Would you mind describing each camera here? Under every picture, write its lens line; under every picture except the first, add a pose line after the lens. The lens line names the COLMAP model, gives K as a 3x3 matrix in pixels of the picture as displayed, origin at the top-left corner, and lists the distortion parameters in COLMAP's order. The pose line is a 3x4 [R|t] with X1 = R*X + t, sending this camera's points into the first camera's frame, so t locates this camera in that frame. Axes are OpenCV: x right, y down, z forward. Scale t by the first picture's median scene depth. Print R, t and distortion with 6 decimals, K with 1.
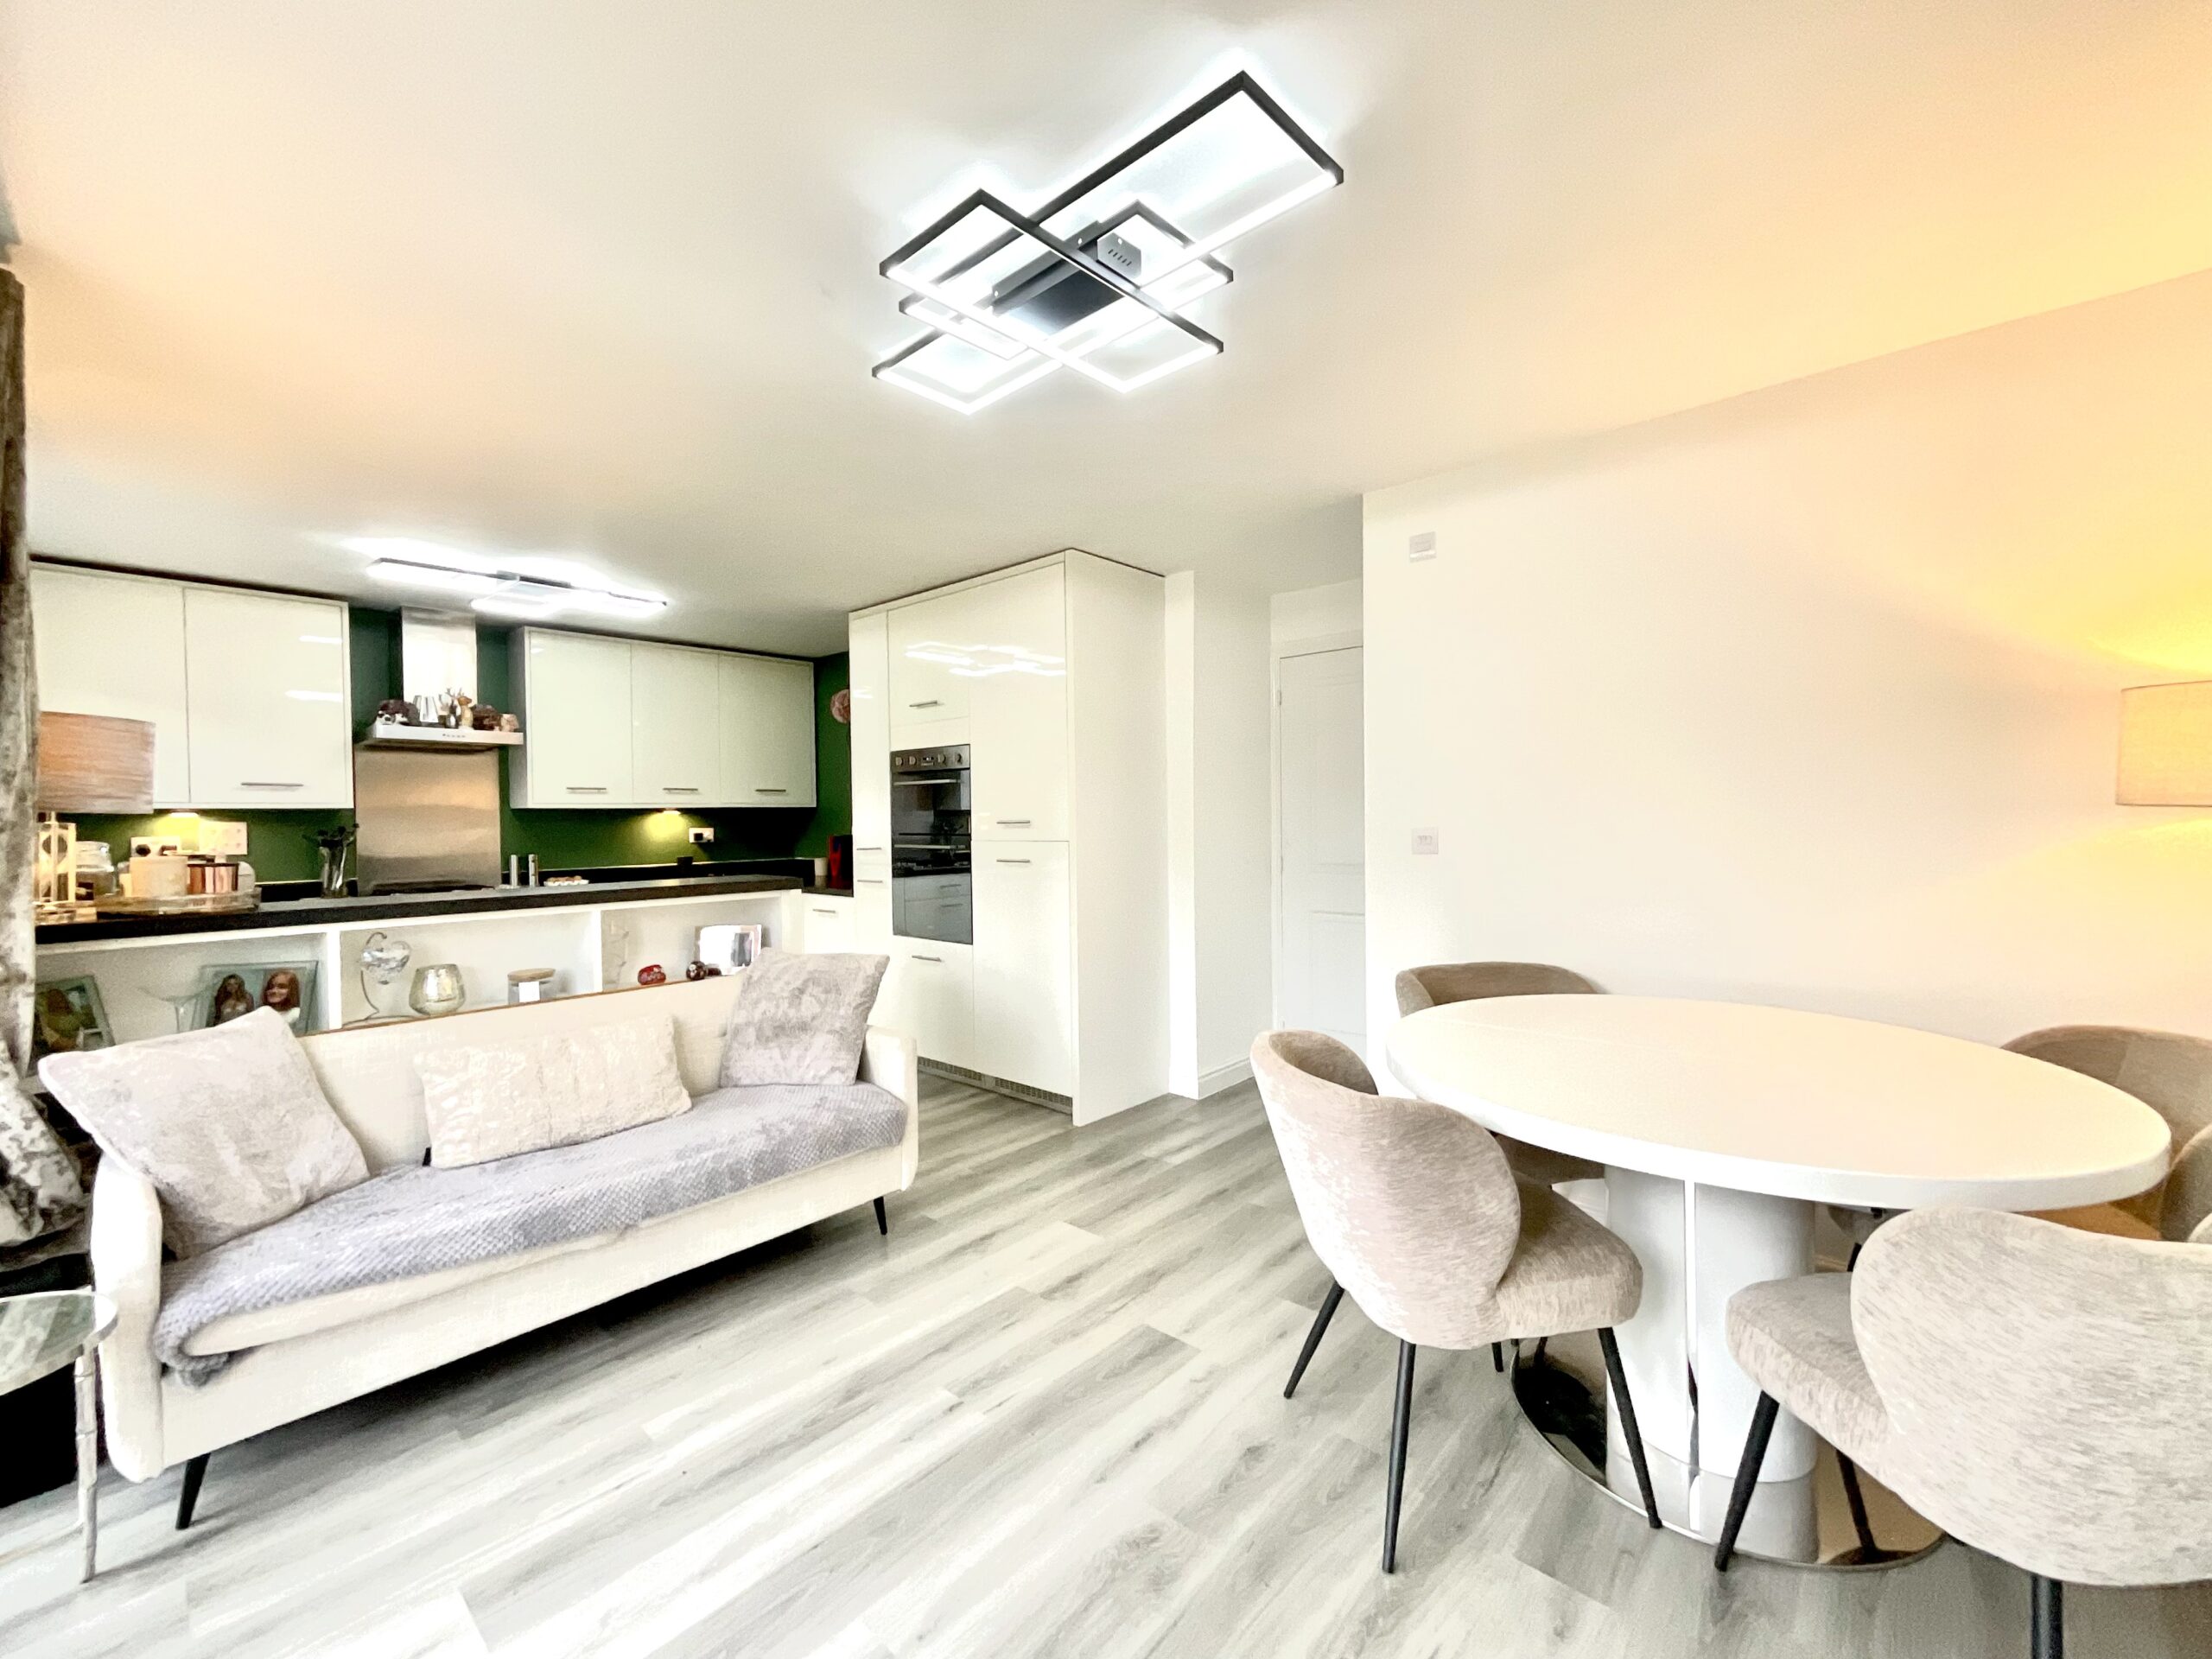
lens RADIAL K [[896.3, 0, 1106.0], [0, 896.3, 829.5], [0, 0, 1]] dist [-0.004719, -0.000697]
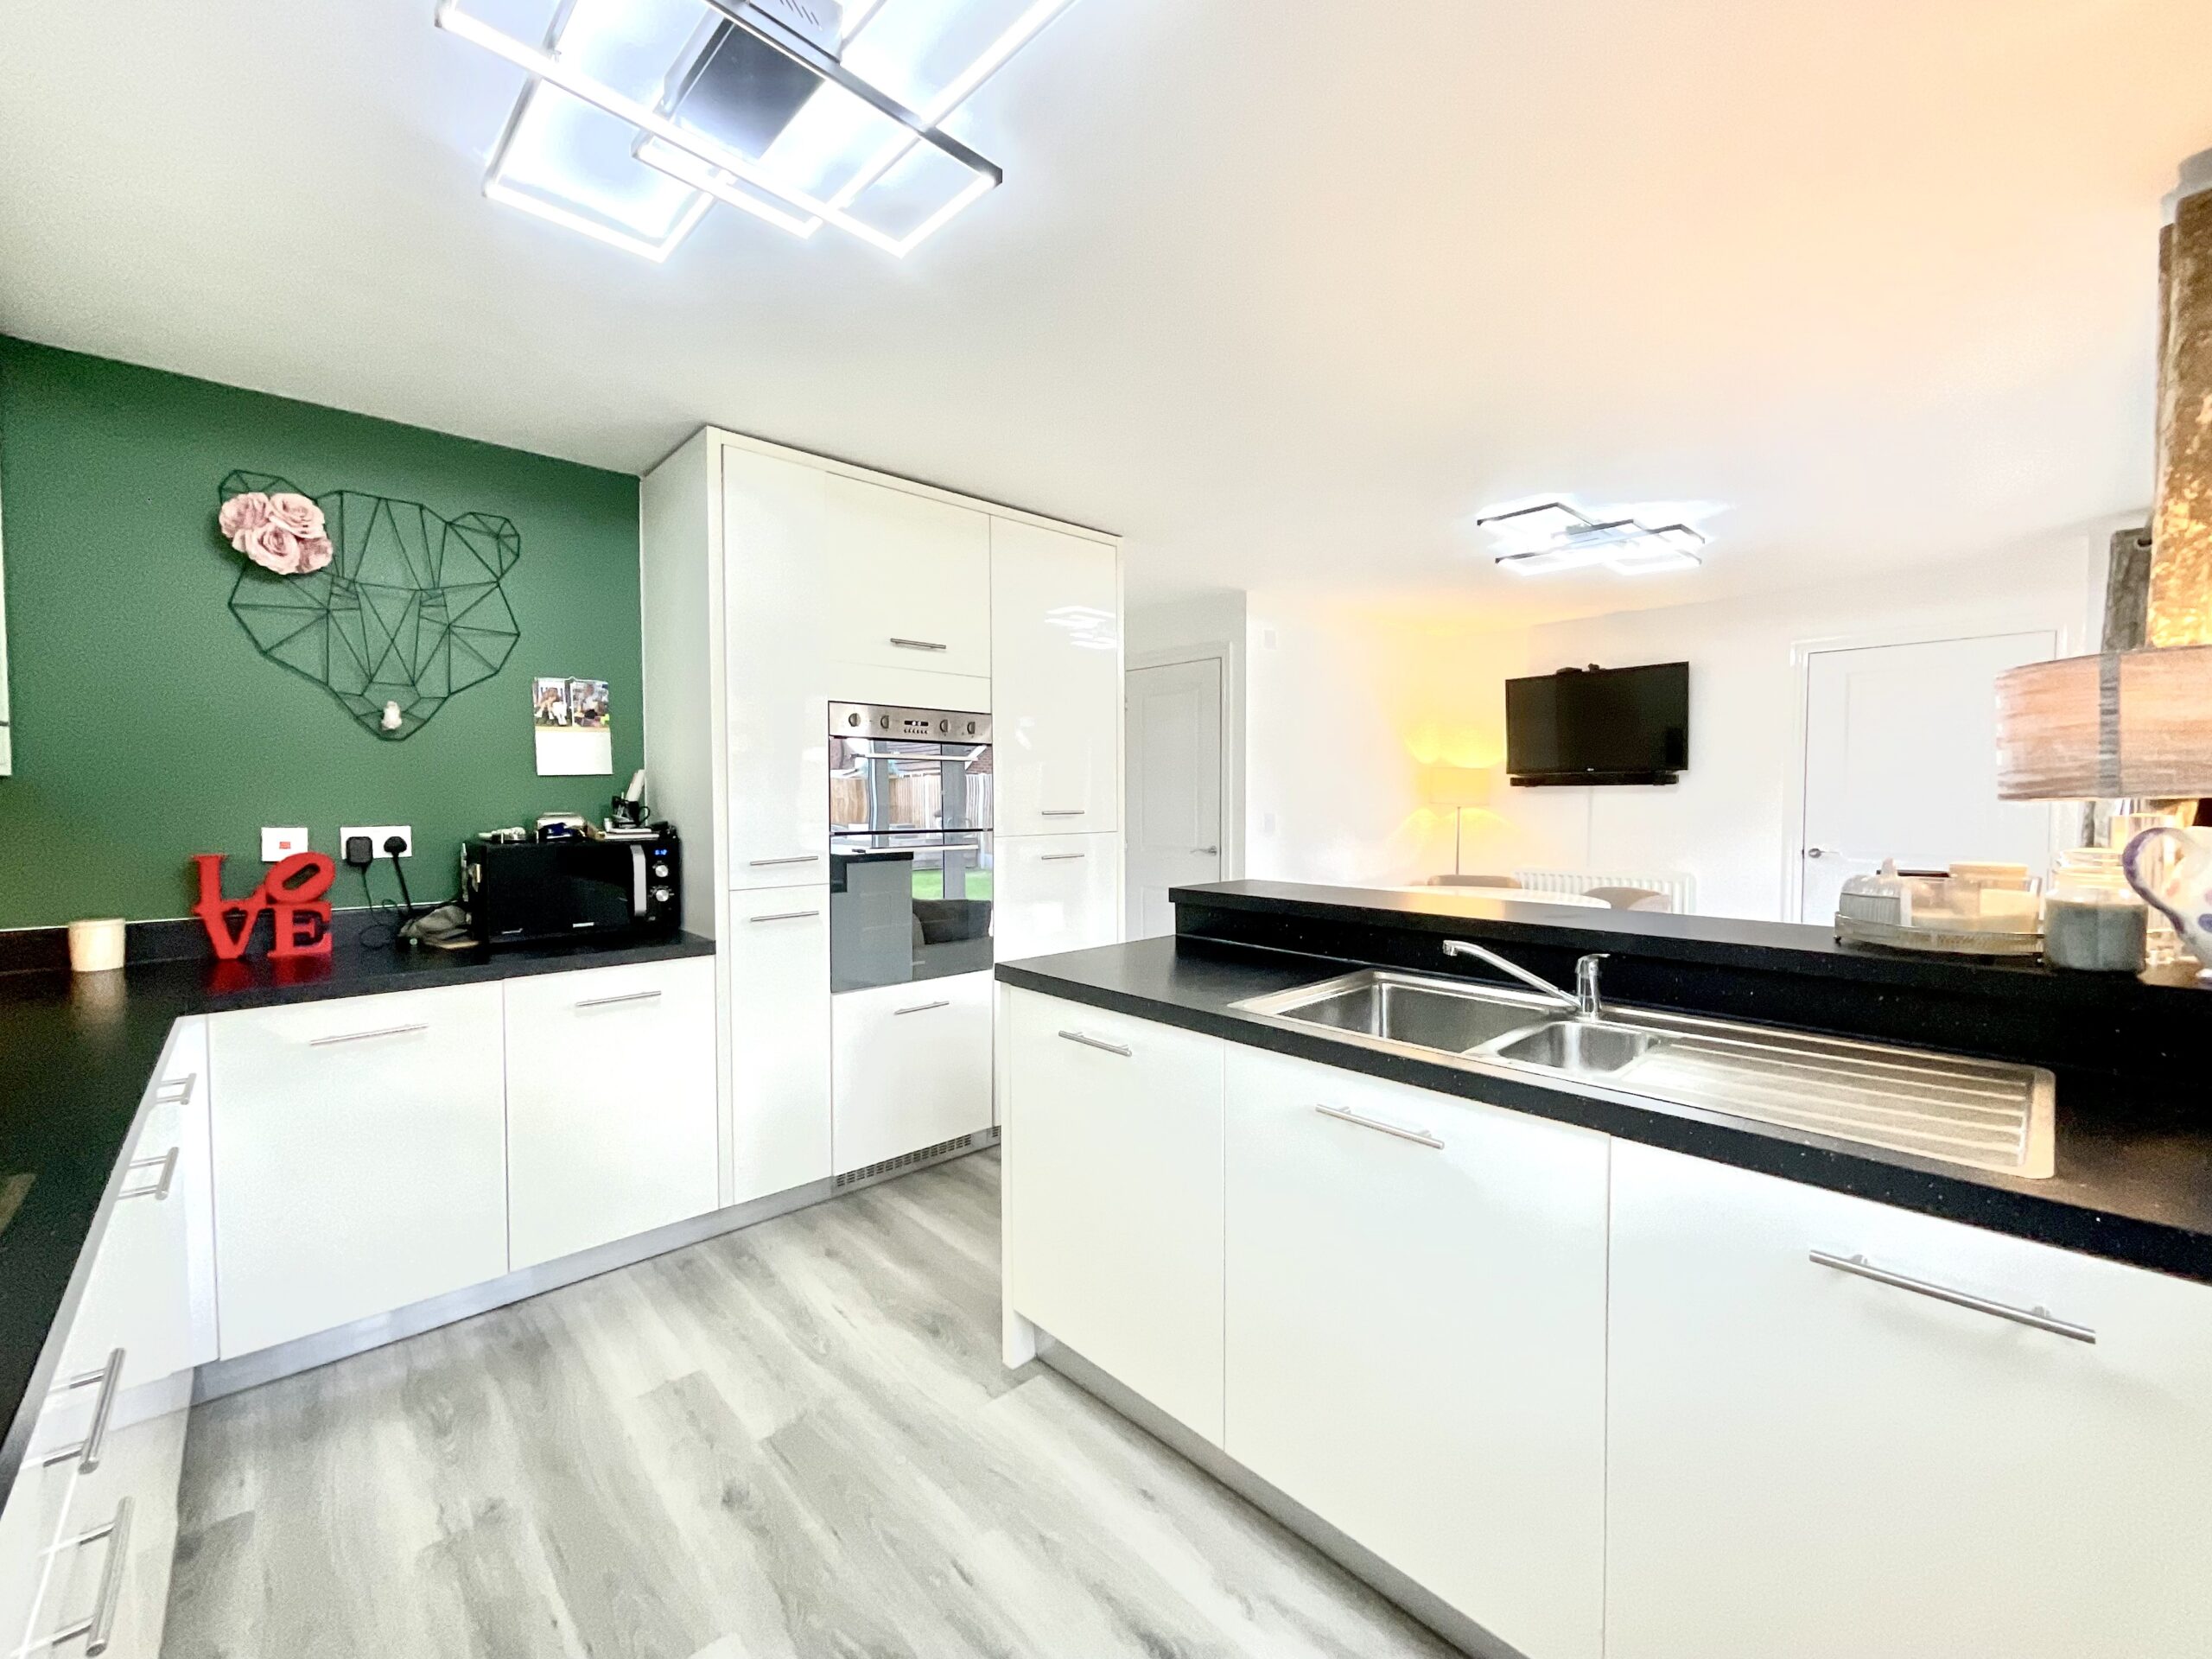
lens RADIAL K [[896.3, 0, 1106.0], [0, 896.3, 829.5], [0, 0, 1]] dist [-0.004719, -0.000697]
pose [[0.090386, -0.021971, 0.995664, -0.879695], [0.012784, 0.999700, 0.020900, -0.009253], [-0.995825, 0.010839, 0.090640, 0.786616]]
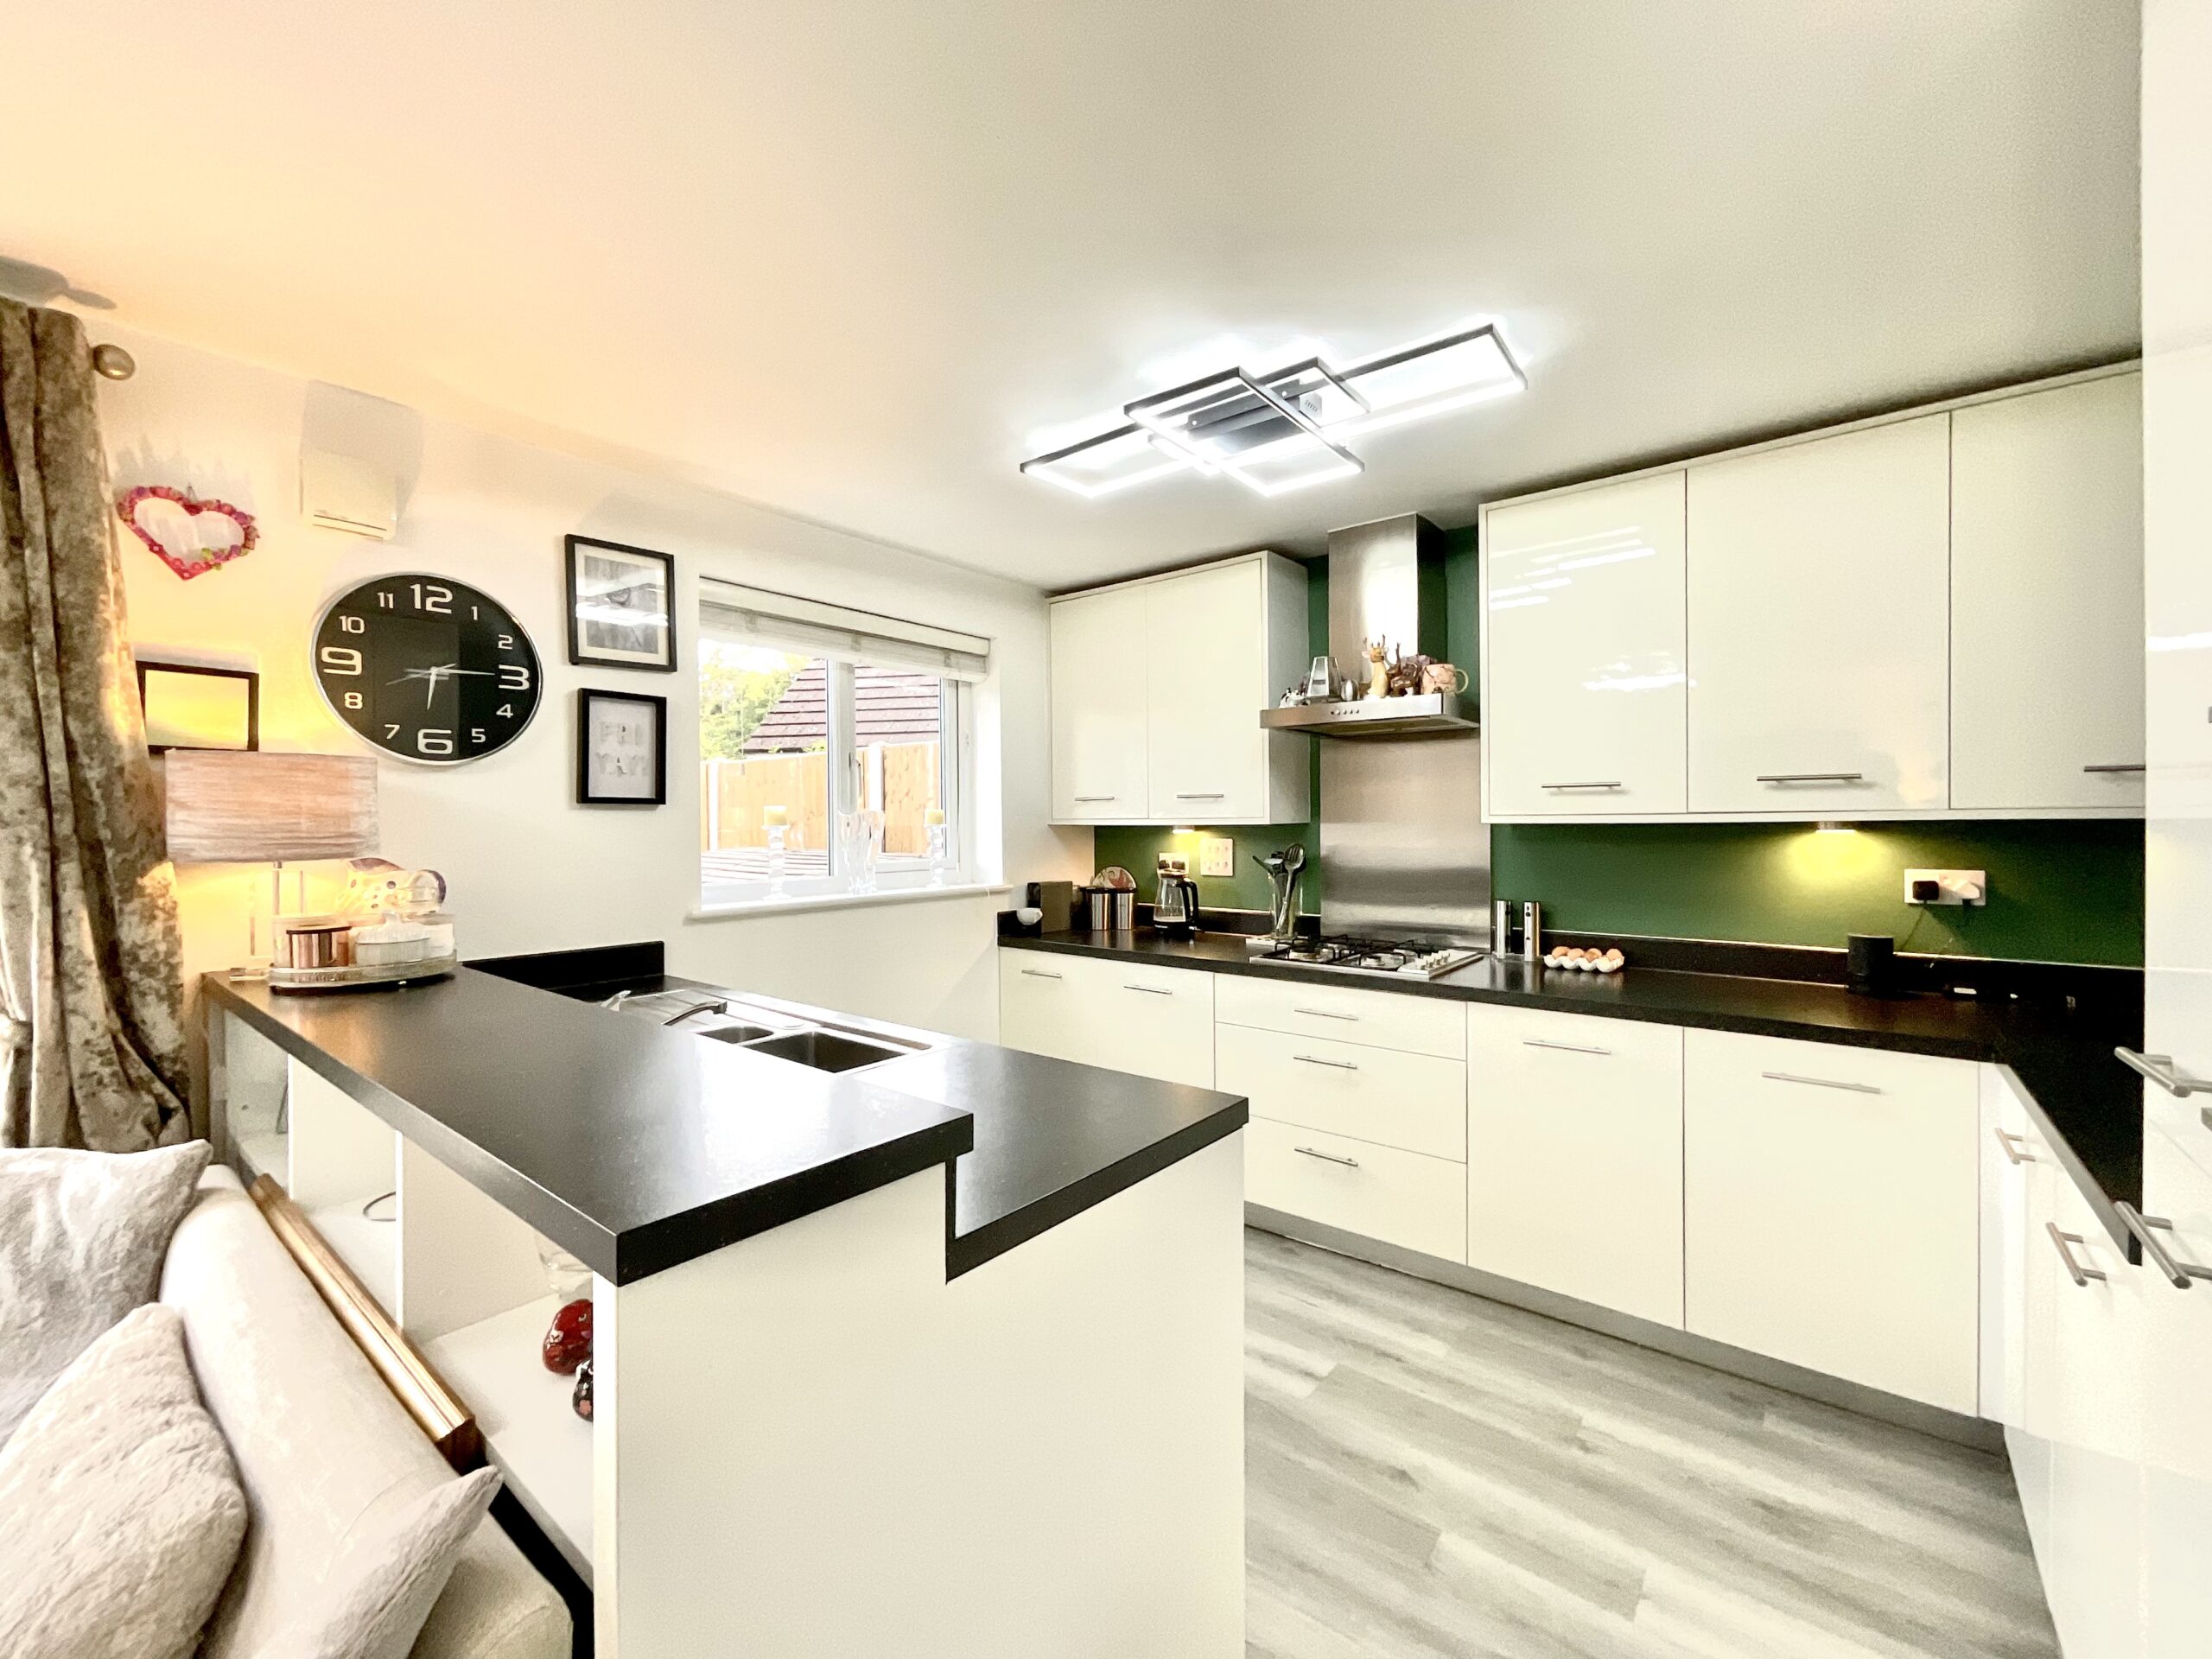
lens RADIAL K [[896.3, 0, 1106.0], [0, 896.3, 829.5], [0, 0, 1]] dist [-0.004719, -0.000697]
pose [[0.058130, 0.024127, -0.998017, -0.096633], [-0.008759, 0.999682, 0.023657, -0.035544], [0.998271, 0.007366, 0.058323, 0.815524]]
